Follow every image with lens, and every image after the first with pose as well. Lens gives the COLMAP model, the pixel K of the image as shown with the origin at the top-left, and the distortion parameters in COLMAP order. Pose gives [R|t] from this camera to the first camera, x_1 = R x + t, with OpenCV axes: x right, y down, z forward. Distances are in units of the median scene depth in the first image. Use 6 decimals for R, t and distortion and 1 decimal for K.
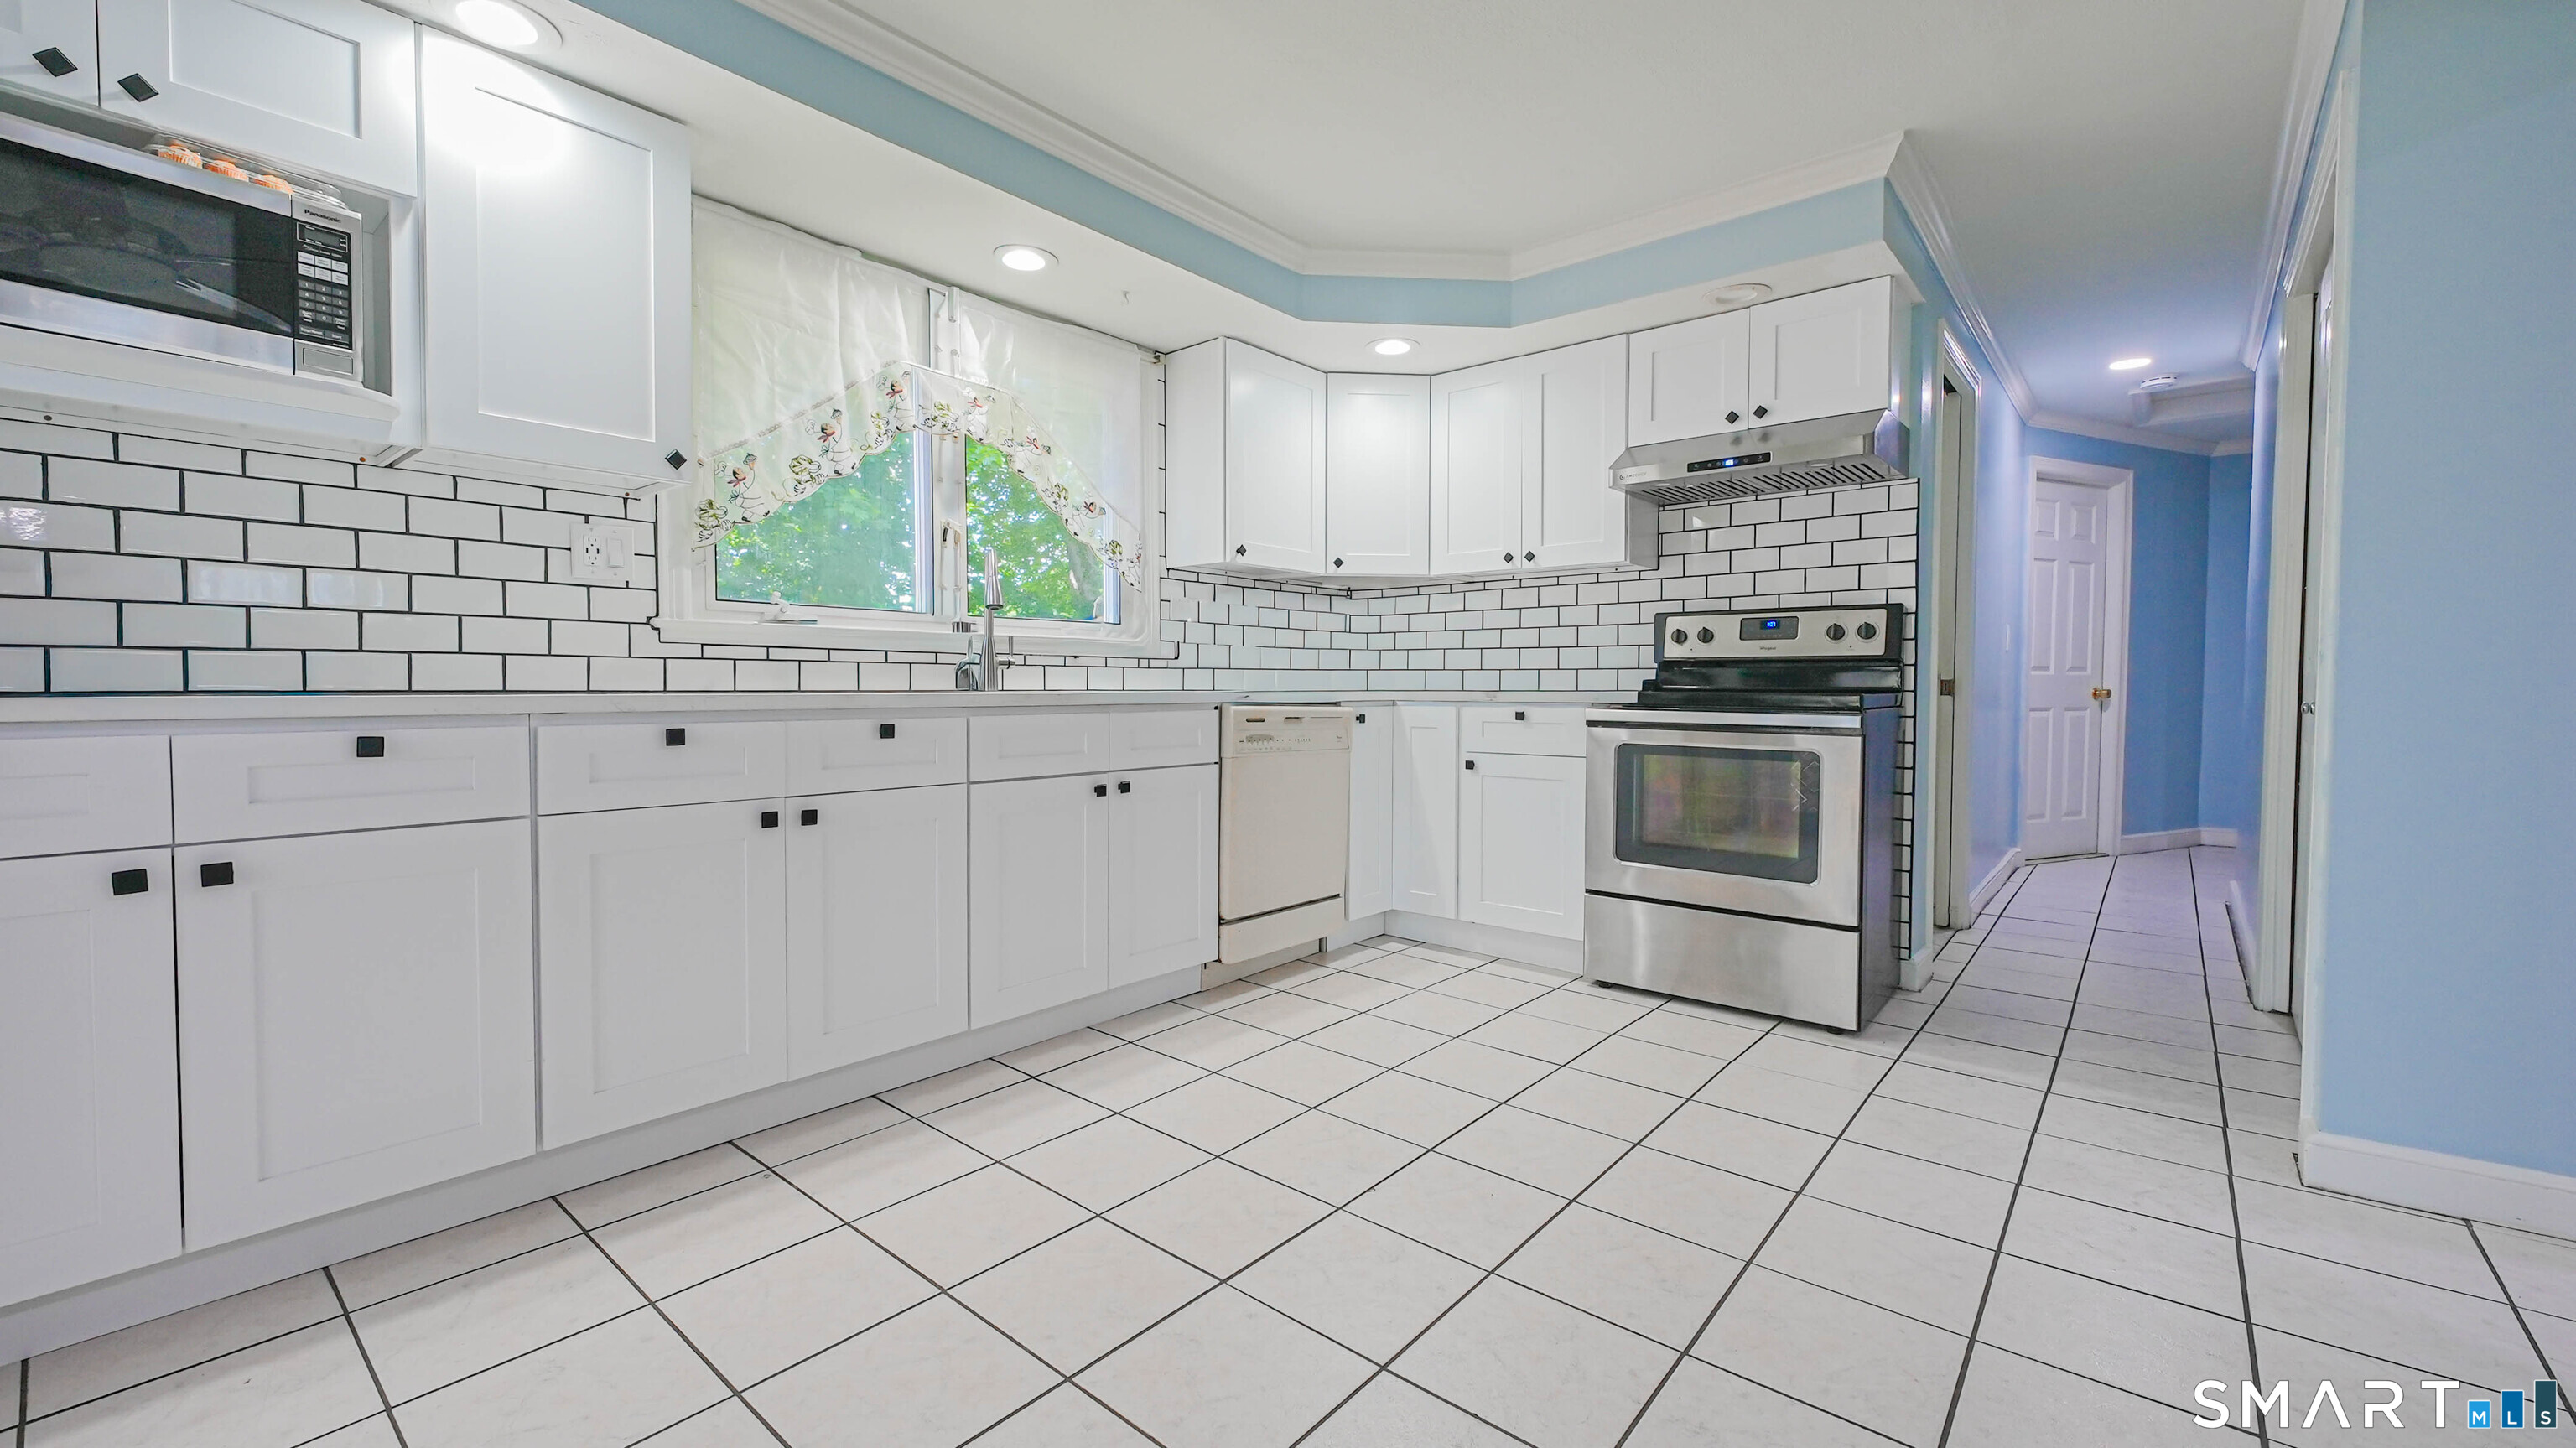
lens RADIAL K [[1045.4, 0, 1281.9], [0, 1045.4, 714.5], [0, 0, 1]] dist [0.019253, -0.006503]
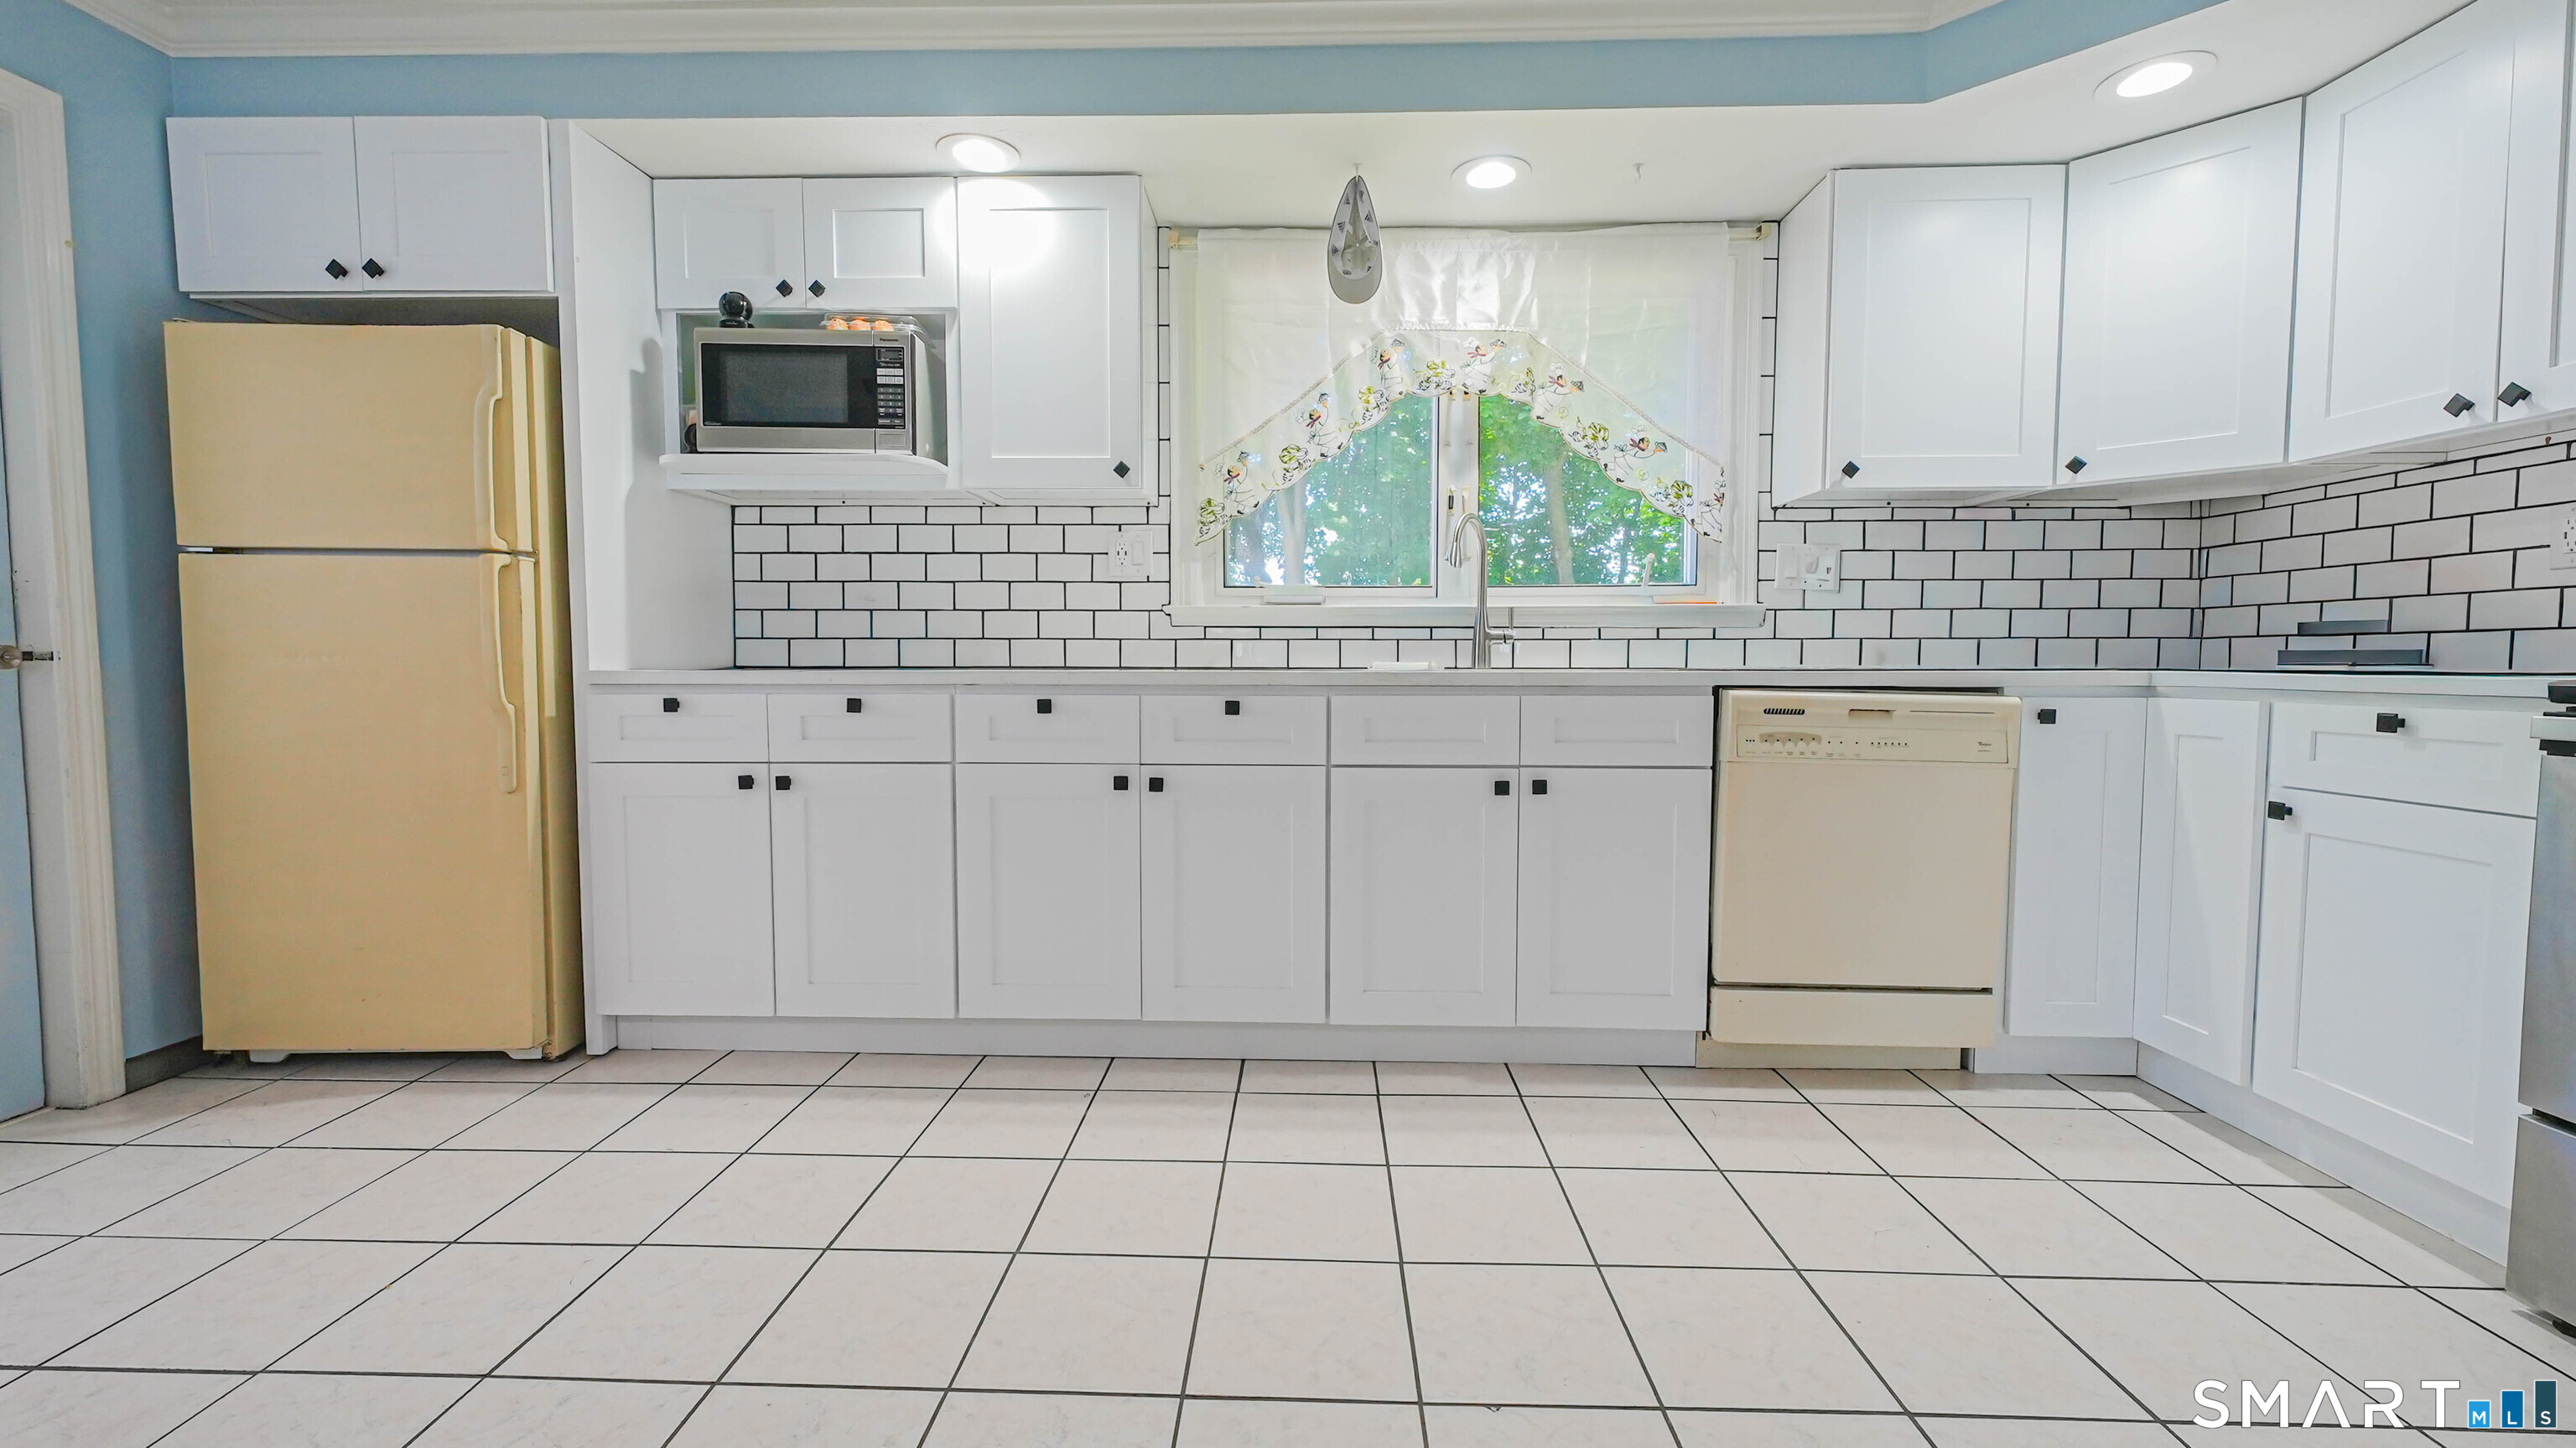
lens RADIAL K [[1045.4, 0, 1281.9], [0, 1045.4, 714.5], [0, 0, 1]] dist [0.019253, -0.006503]
pose [[0.618132, 0.039232, -0.785095, 0.339576], [-0.021616, 0.999224, 0.032913, -0.009140], [0.785777, -0.003374, 0.618501, 0.310280]]
